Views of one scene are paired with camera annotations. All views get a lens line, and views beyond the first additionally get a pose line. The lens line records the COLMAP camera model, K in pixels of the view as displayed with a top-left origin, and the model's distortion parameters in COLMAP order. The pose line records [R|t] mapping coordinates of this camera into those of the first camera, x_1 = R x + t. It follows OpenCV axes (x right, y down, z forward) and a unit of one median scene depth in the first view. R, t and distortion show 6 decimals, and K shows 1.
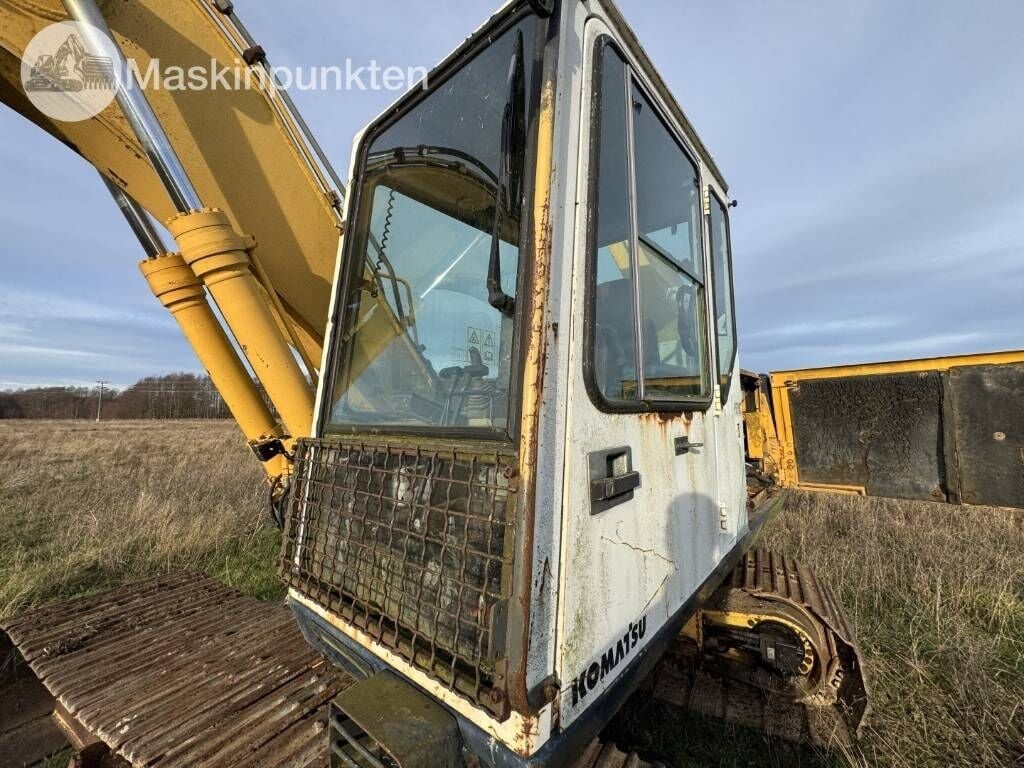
lens RADIAL K [[405.3, 0, 509.9], [0, 405.3, 382.6], [0, 0, 1]] dist [-0.009433, 0.001298]
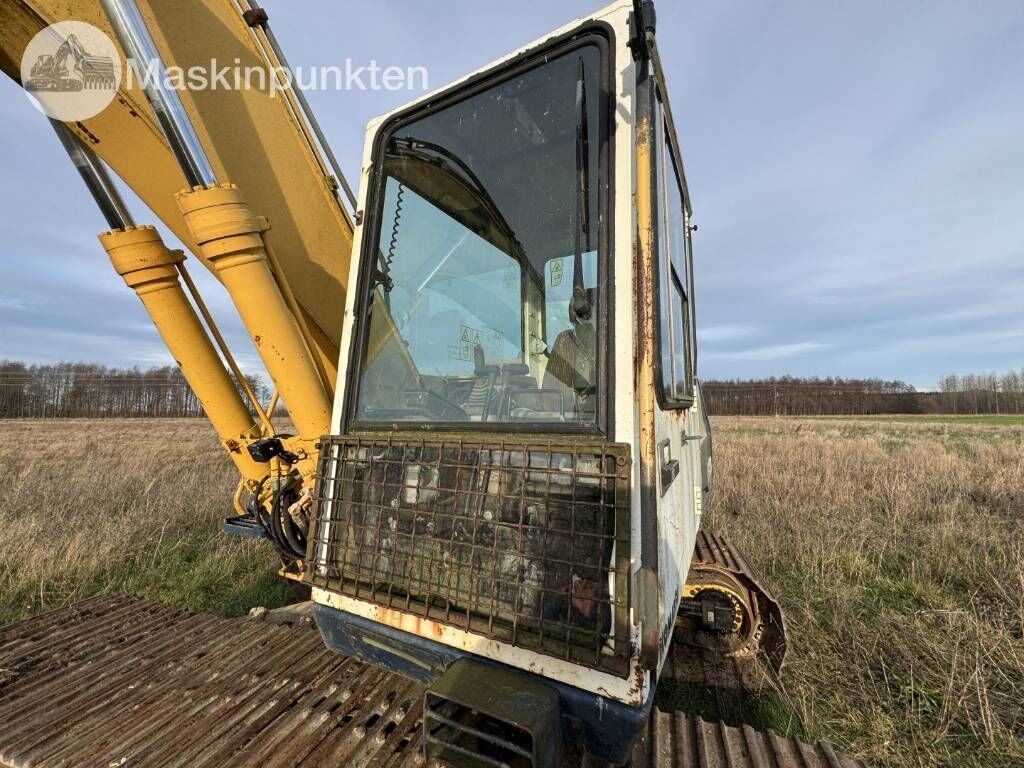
lens RADIAL K [[405.3, 0, 509.0], [0, 405.3, 381.6], [0, 0, 1]] dist [-0.009433, 0.001298]
pose [[0.977296, 0.015043, 0.211343, -0.240579], [-0.015578, 0.999878, 0.000864, 0.001539], [-0.211304, -0.004137, 0.977412, -0.017800]]
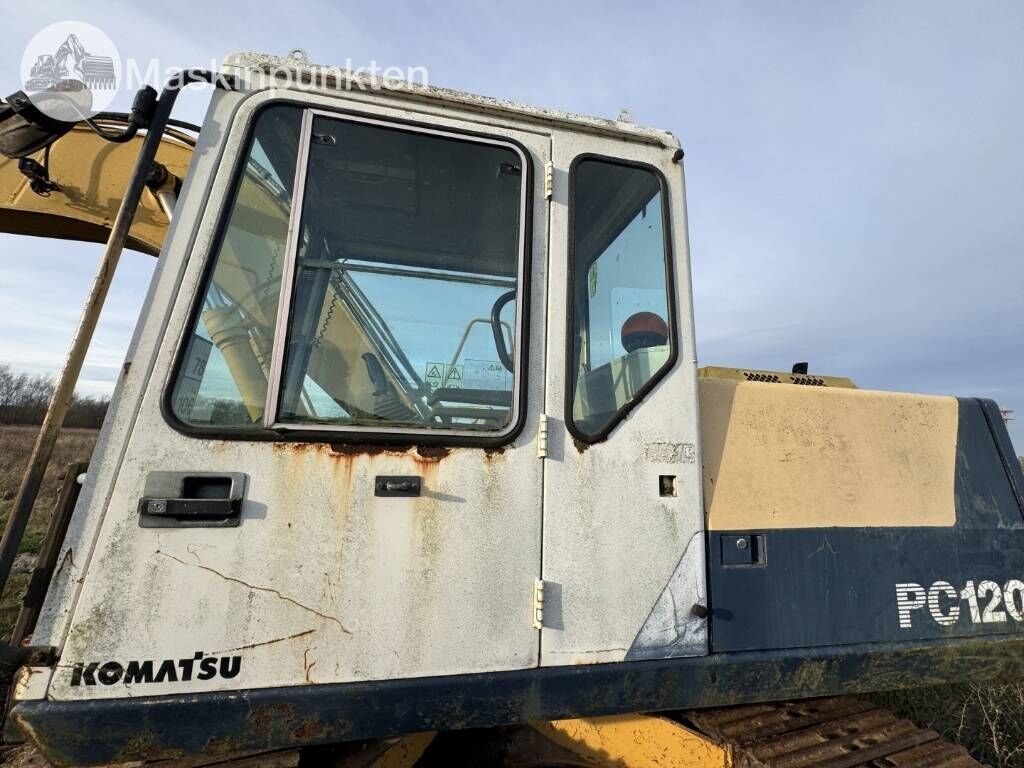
lens RADIAL K [[405.3, 0, 507.4], [0, 405.3, 381.6], [0, 0, 1]] dist [-0.009433, 0.001298]
pose [[0.794021, -0.055707, -0.605332, 0.890252], [-0.000472, 0.995735, -0.092254, 0.013062], [0.607890, 0.073537, 0.790609, 0.363929]]
